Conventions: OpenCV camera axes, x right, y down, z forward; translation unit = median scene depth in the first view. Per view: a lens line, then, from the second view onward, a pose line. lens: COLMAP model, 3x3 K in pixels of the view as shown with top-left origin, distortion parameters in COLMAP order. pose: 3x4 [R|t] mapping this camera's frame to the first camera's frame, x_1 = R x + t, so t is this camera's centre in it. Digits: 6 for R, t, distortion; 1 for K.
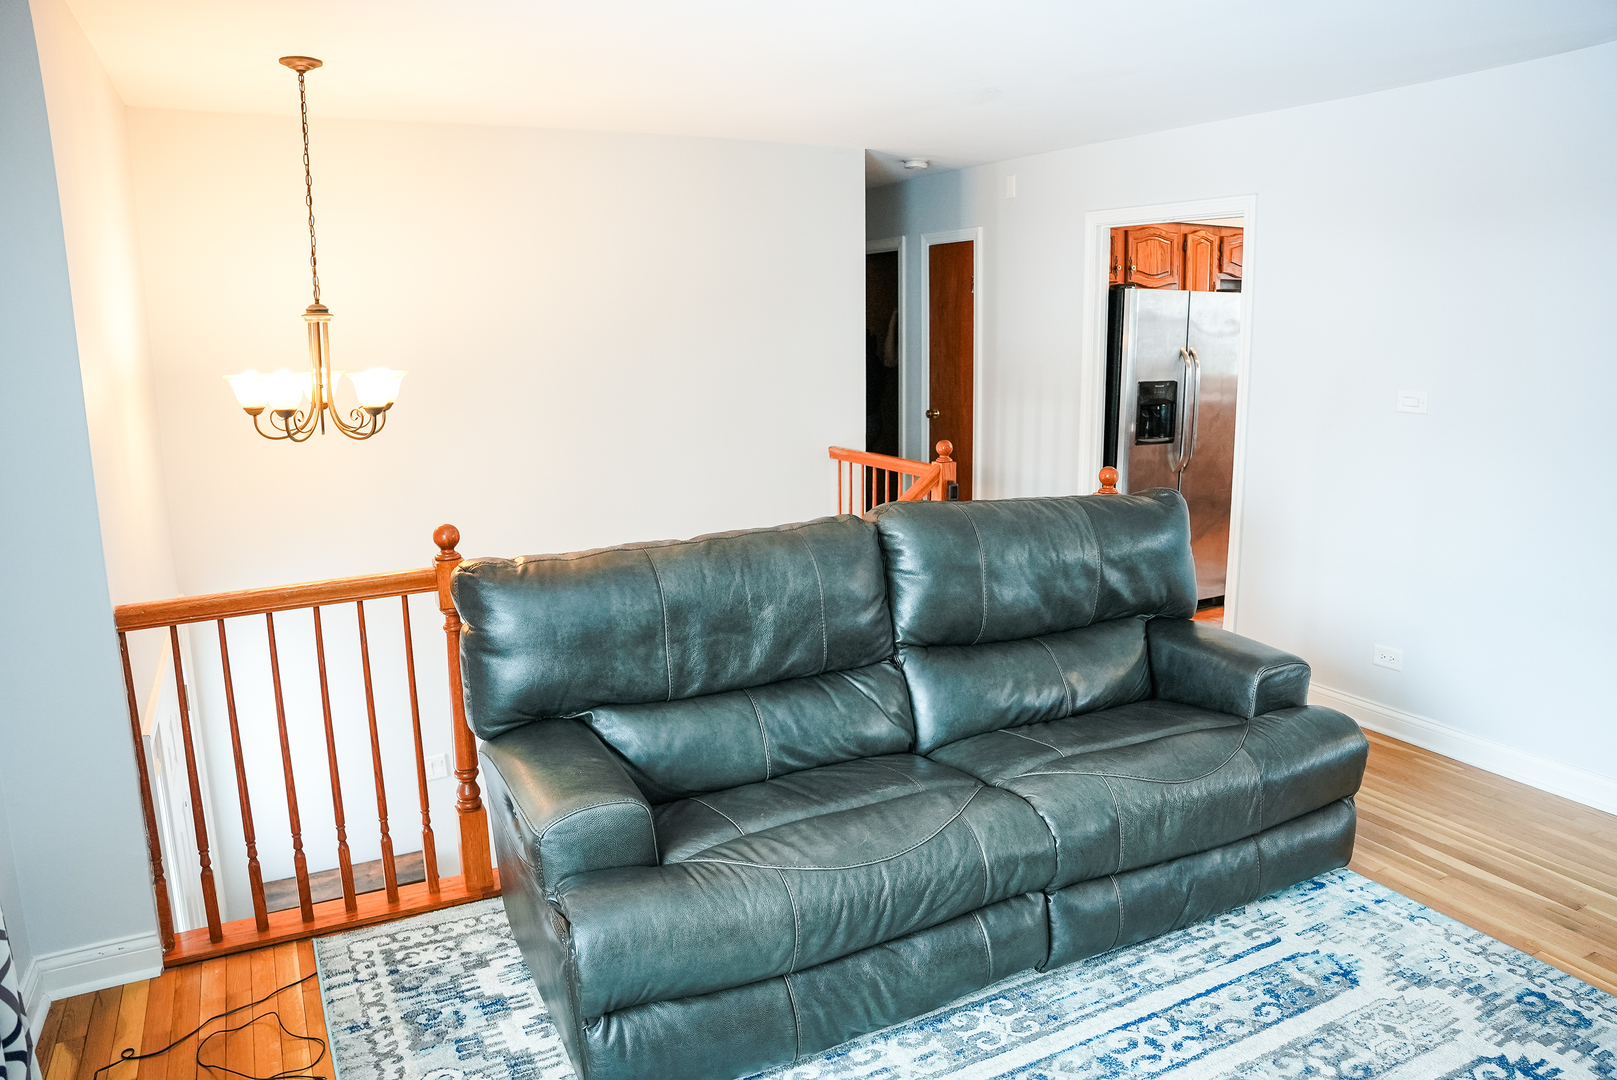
lens RADIAL K [[1113.2, 0, 808.5], [0, 1113.2, 540.0], [0, 0, 1]] dist [-0.180118, 0.131650]
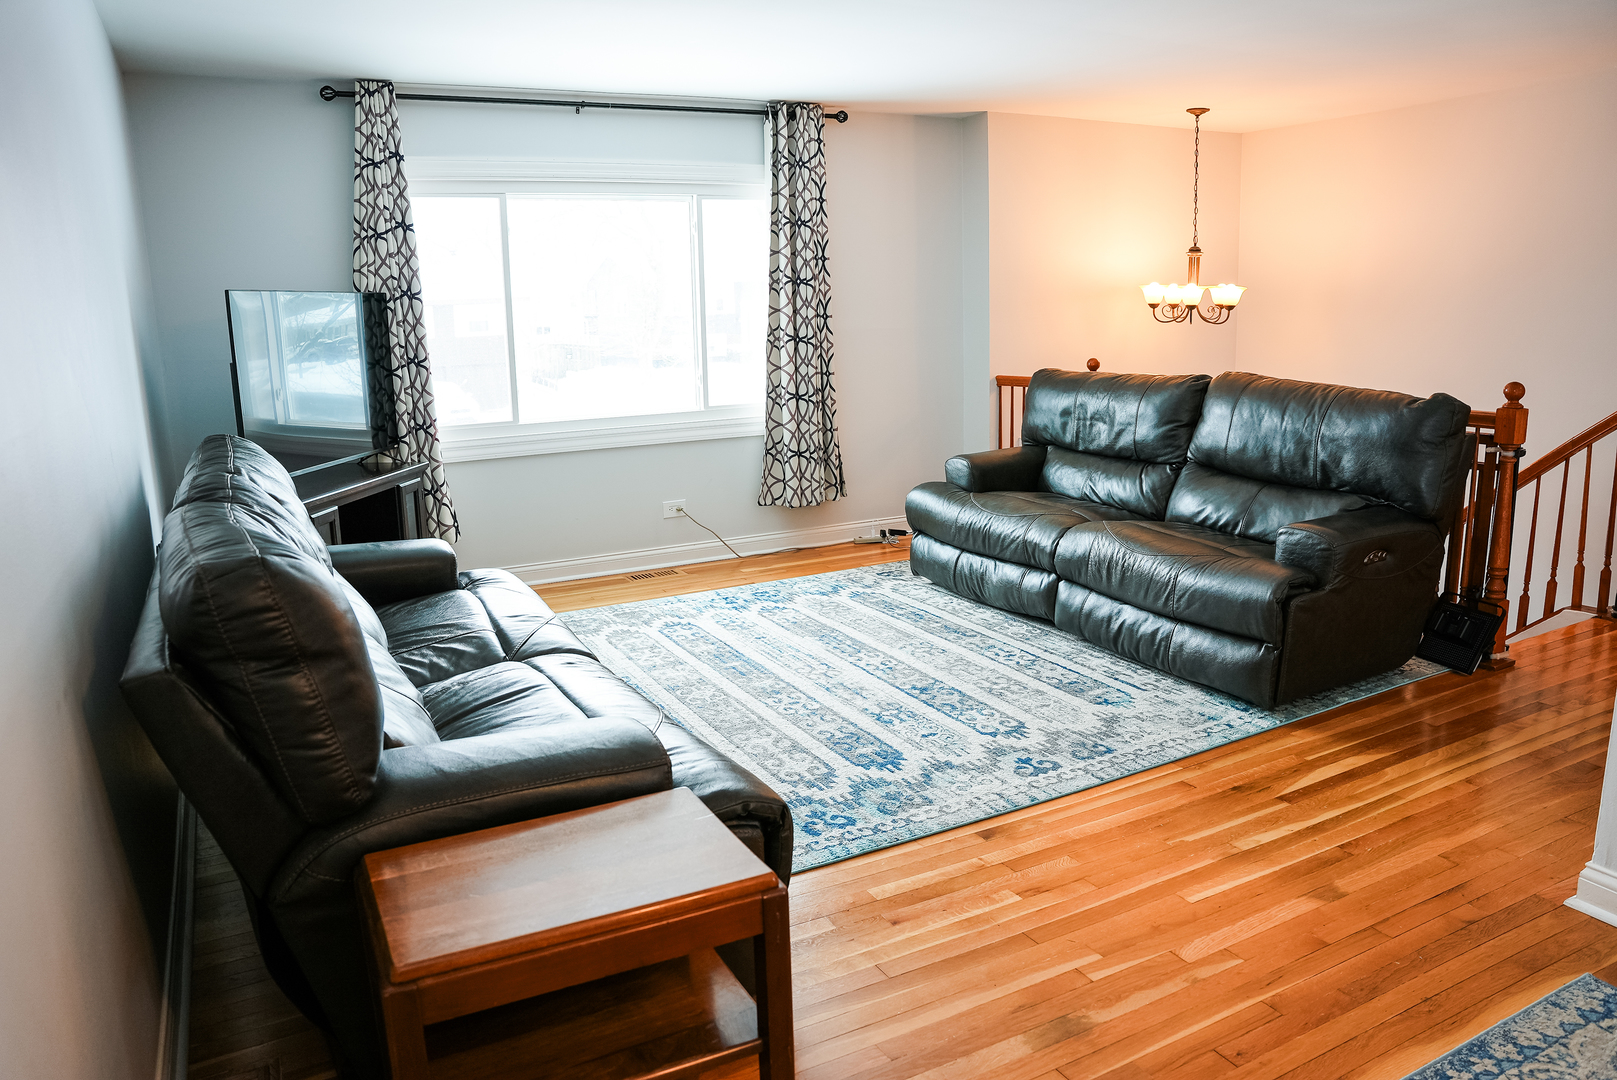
lens RADIAL K [[1113.2, 0, 808.5], [0, 1113.2, 540.0], [0, 0, 1]] dist [-0.180118, 0.131650]
pose [[0.002719, 0.214919, -0.976628, 1.869618], [-0.166282, 0.963132, 0.211486, -0.034250], [0.986074, 0.161821, 0.038356, 0.521592]]
